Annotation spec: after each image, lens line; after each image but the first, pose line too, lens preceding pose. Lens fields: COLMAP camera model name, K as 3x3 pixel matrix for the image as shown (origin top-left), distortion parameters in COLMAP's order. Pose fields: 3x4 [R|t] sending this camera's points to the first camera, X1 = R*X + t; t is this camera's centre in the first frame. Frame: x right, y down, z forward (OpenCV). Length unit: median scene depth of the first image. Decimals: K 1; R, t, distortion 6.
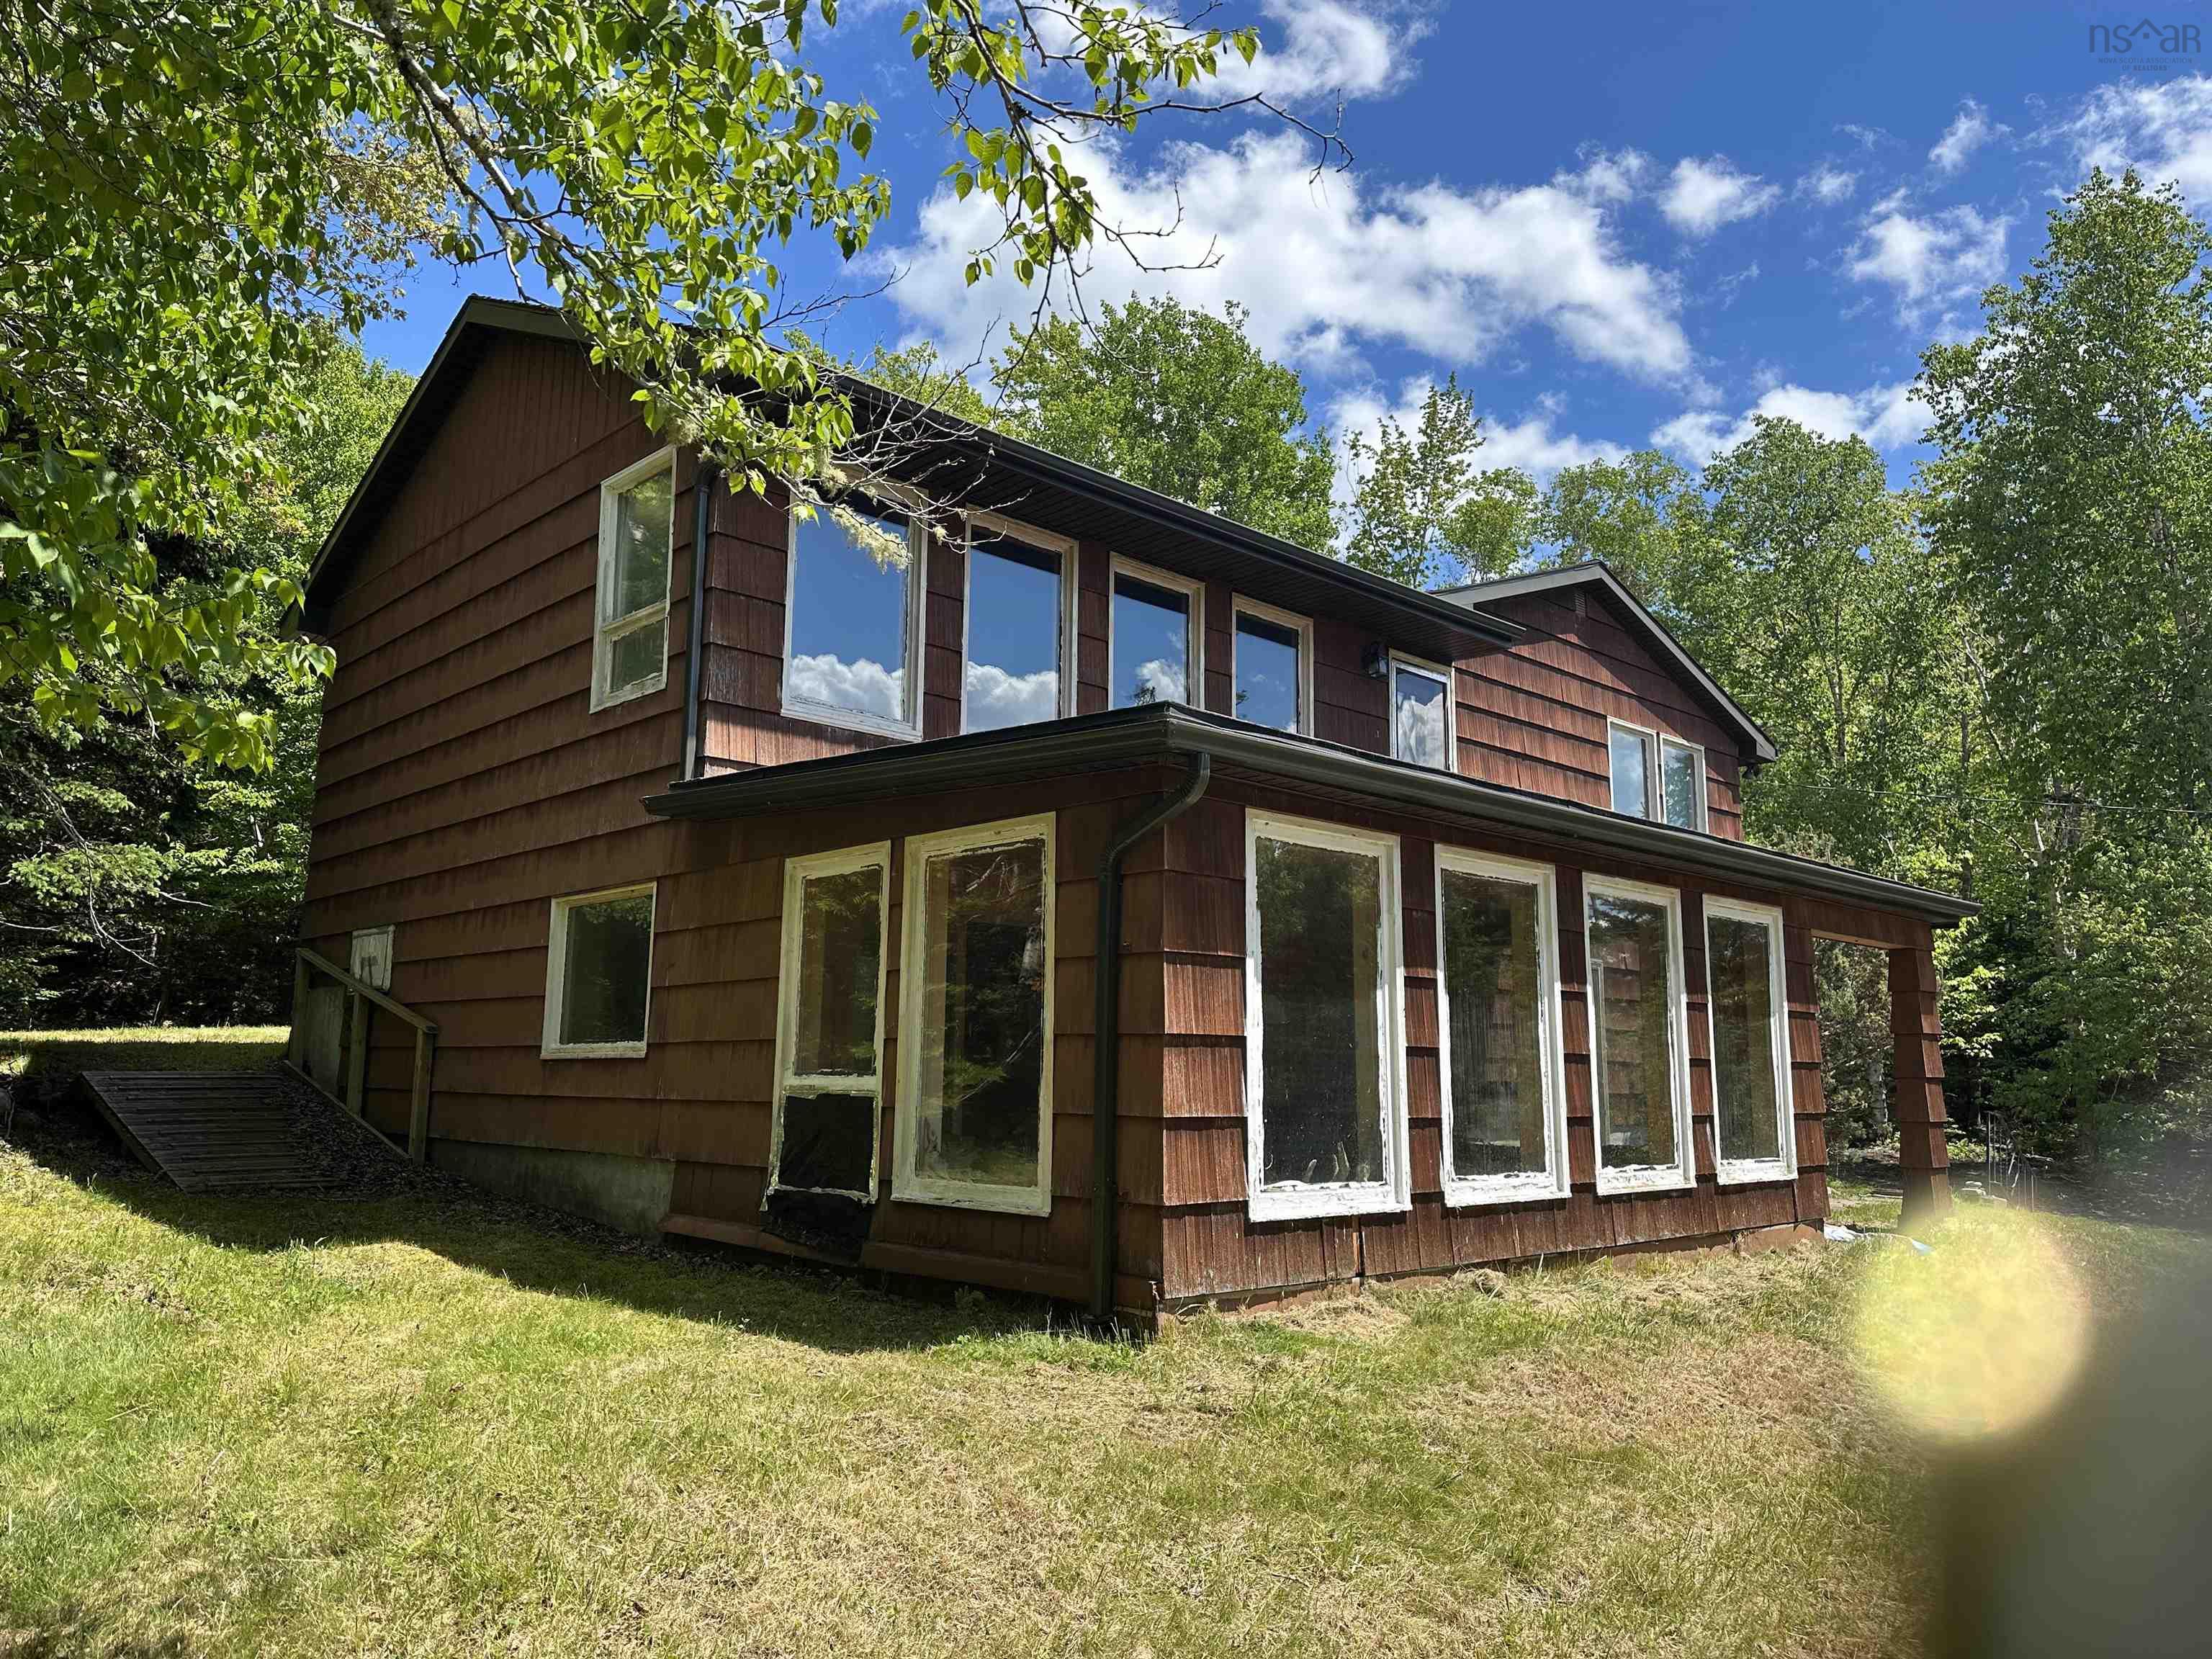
lens RADIAL K [[1579.5, 0, 1106.0], [0, 1579.5, 829.5], [0, 0, 1]] dist [0.032746, -0.004322]
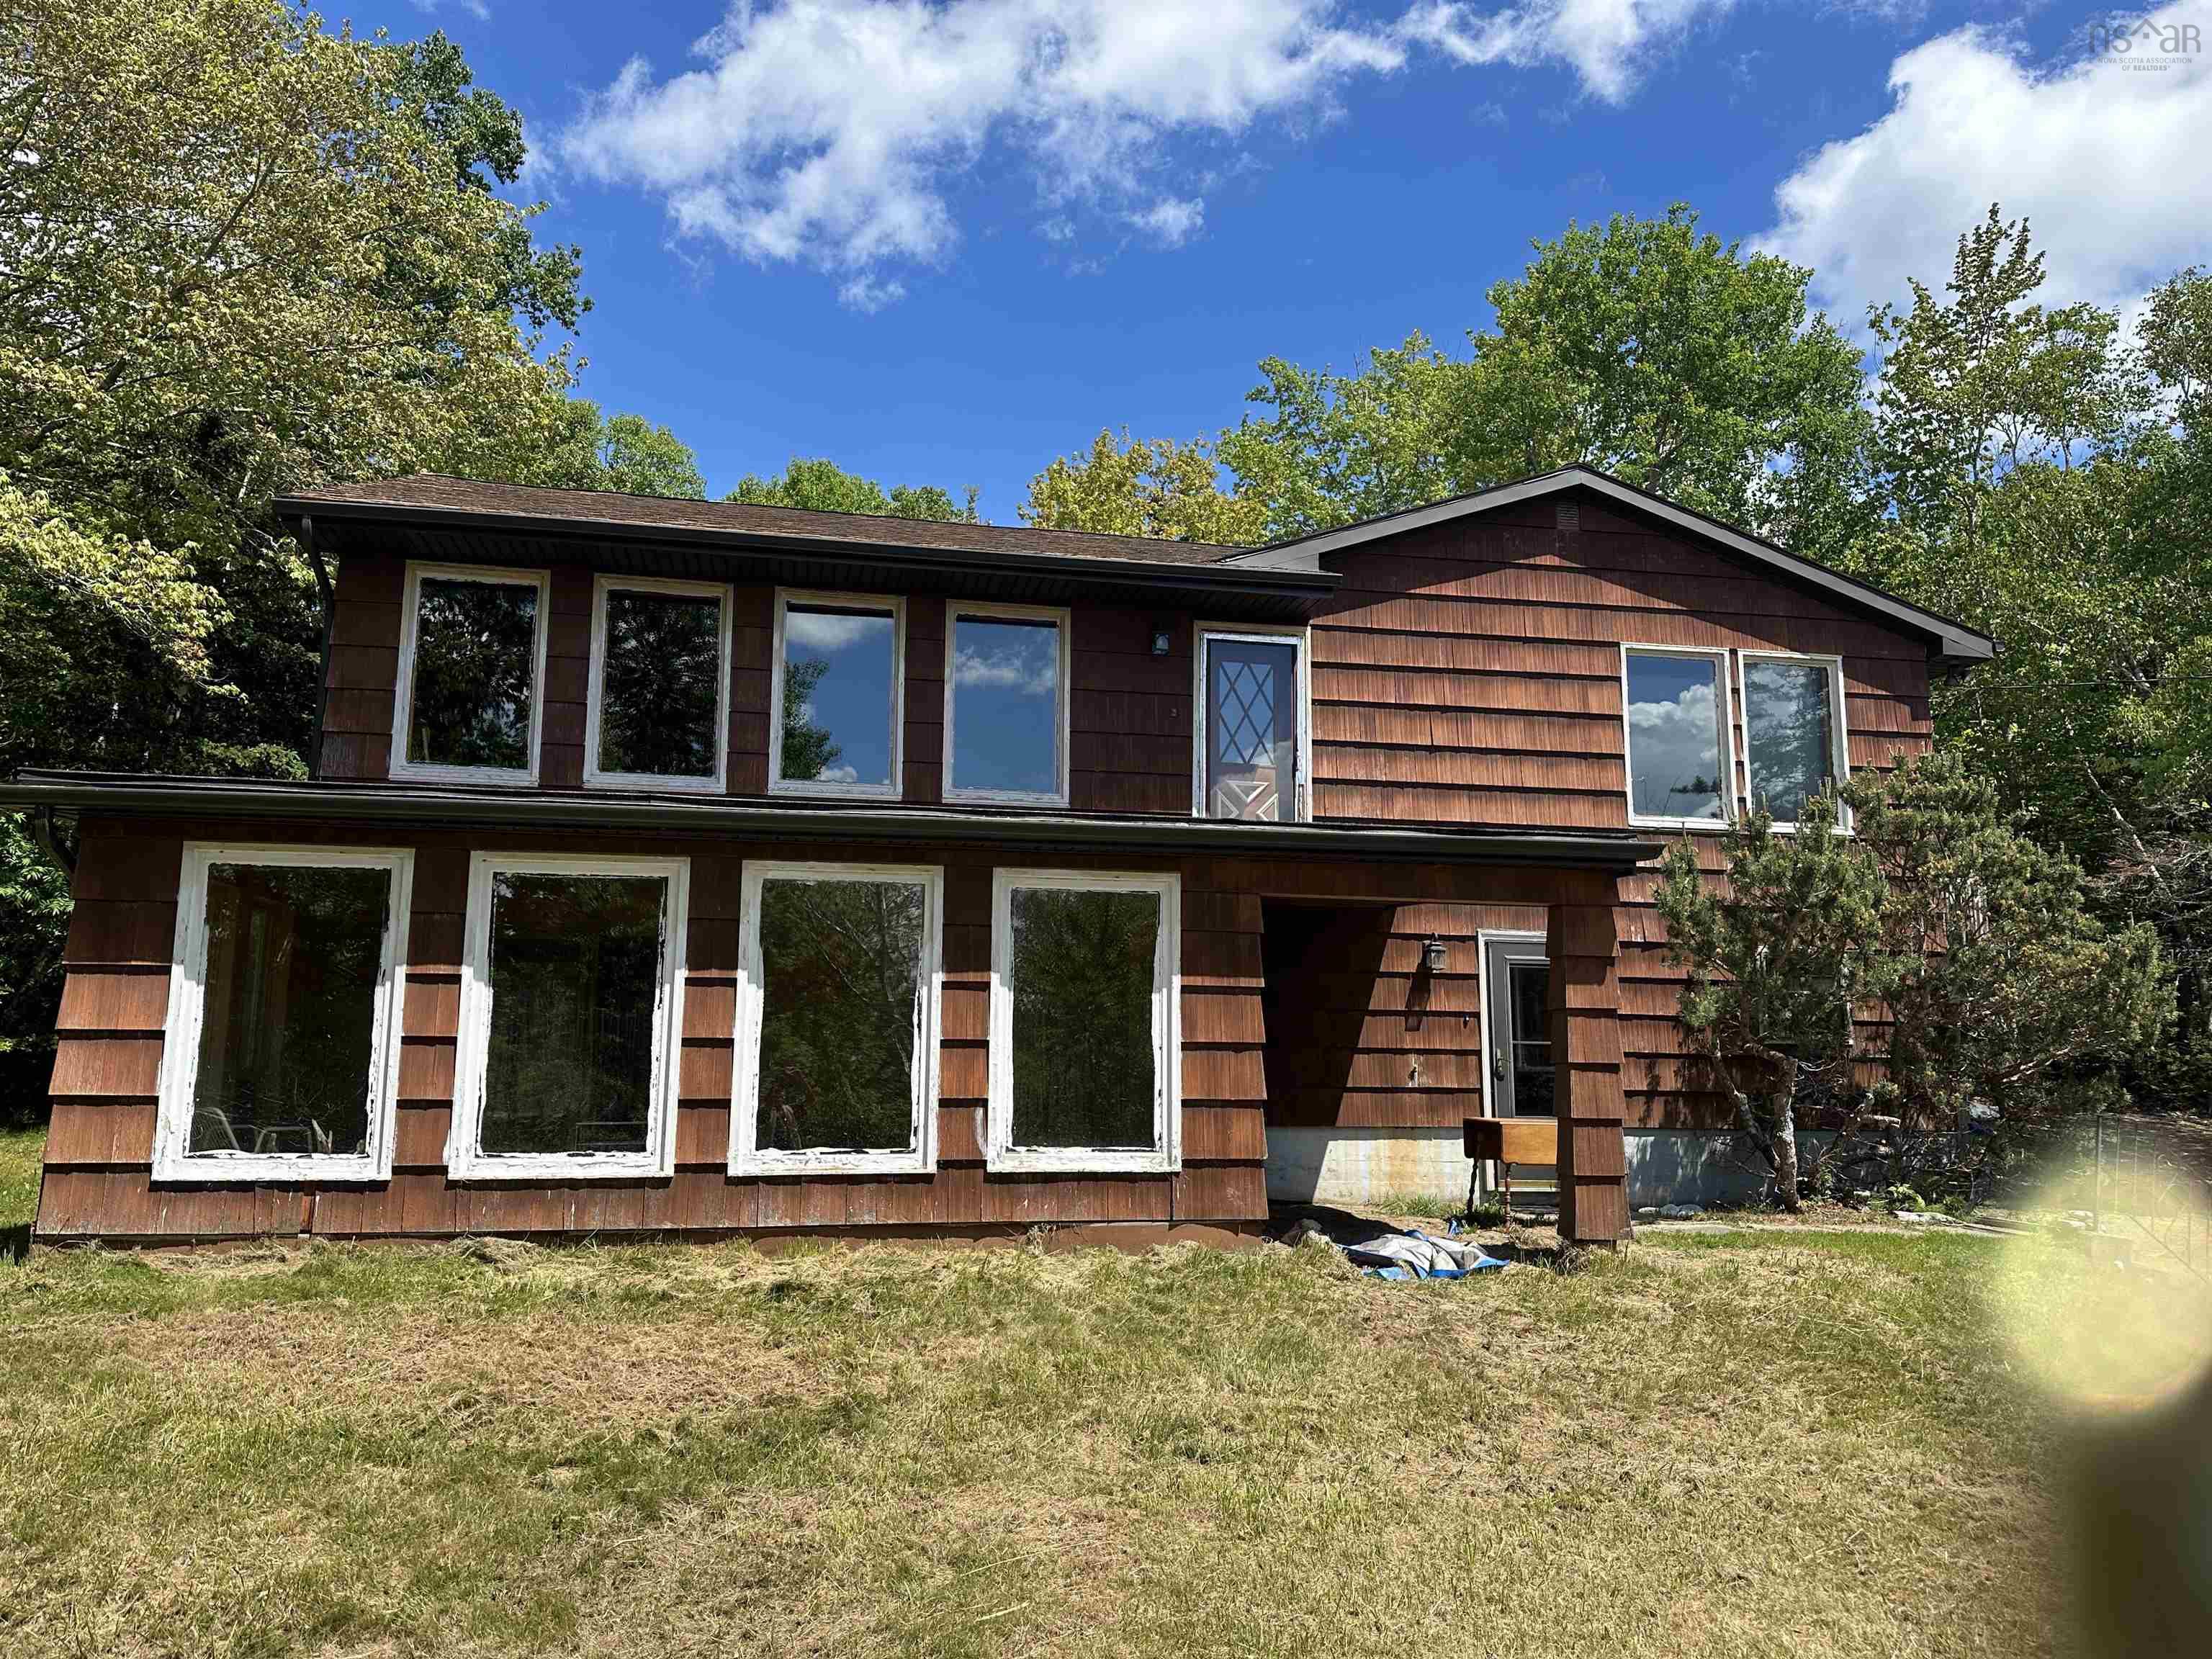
lens RADIAL K [[1629.8, 0, 1106.0], [0, 1629.8, 829.5], [0, 0, 1]] dist [0.066683, -0.114388]
pose [[0.846135, -0.094931, -0.524445, 1.074656], [0.089774, 0.995335, -0.035328, 0.067146], [0.525353, -0.017189, 0.850711, 0.234578]]
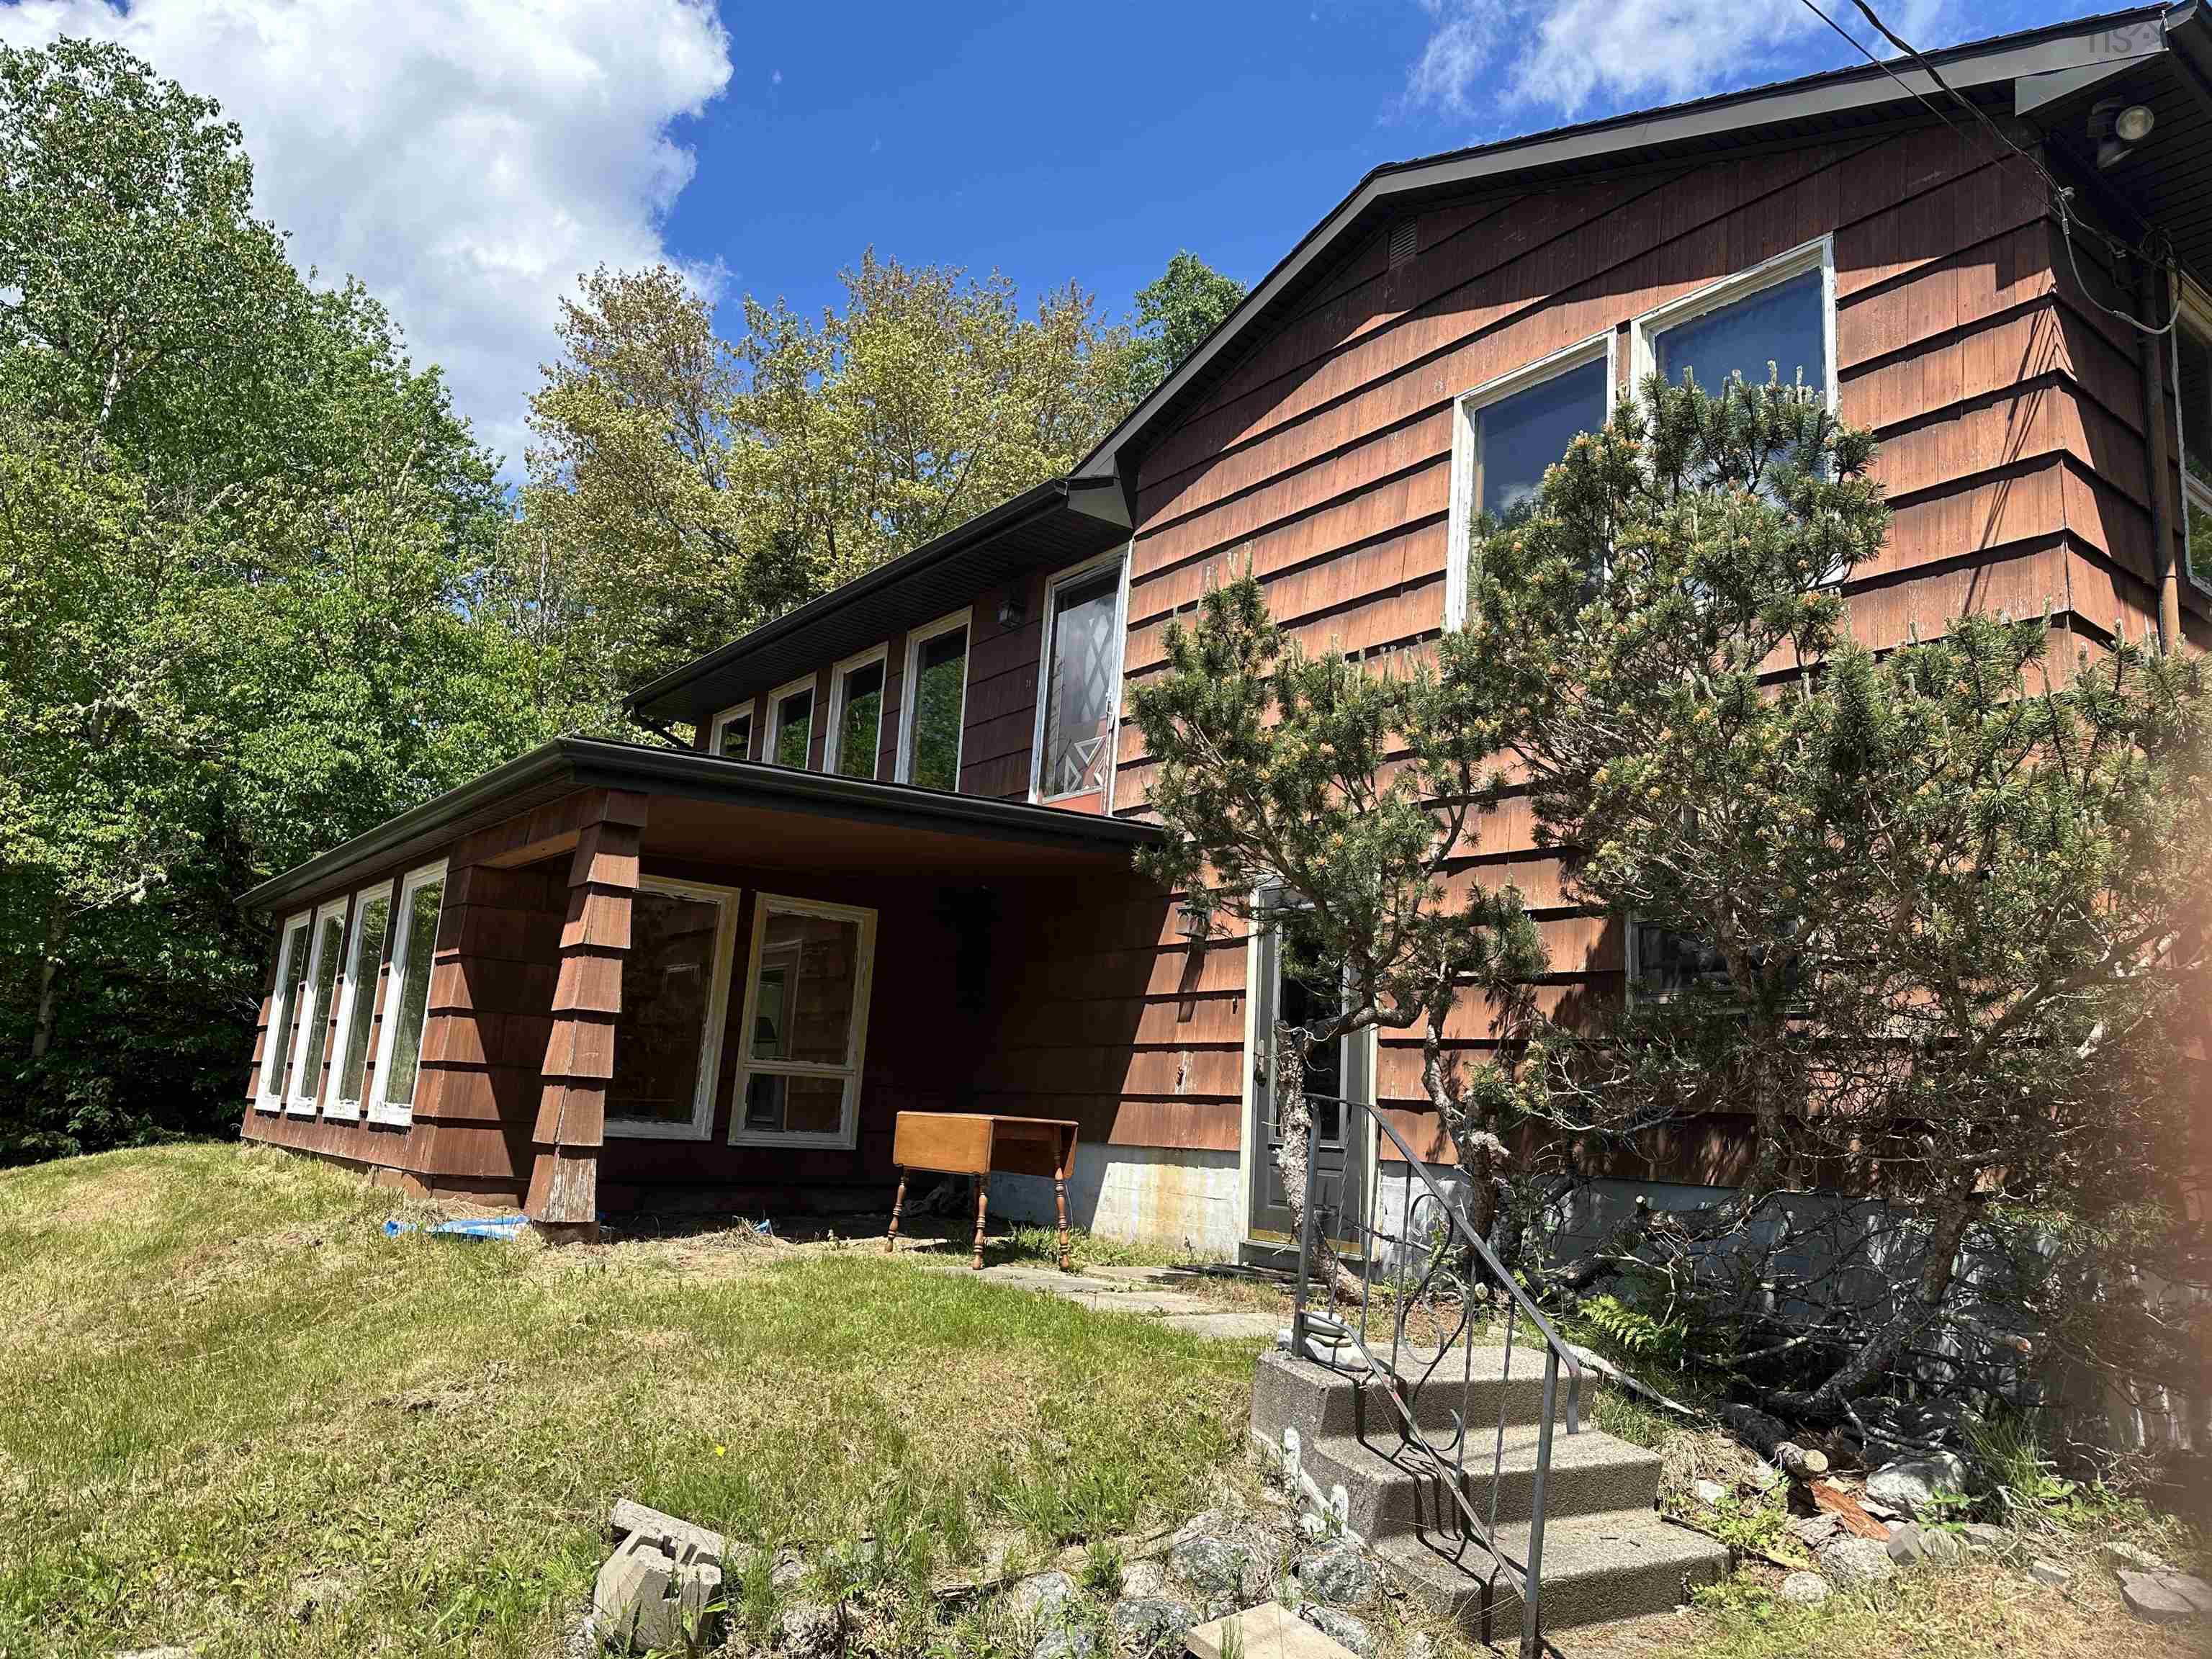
lens RADIAL K [[1579.5, 0, 1106.0], [0, 1579.5, 829.5], [0, 0, 1]] dist [0.032746, -0.004322]
pose [[-0.110711, -0.207763, -0.971894, 1.649865], [0.101188, 0.970467, -0.218984, 0.351892], [0.988688, -0.122588, -0.086418, 1.840535]]
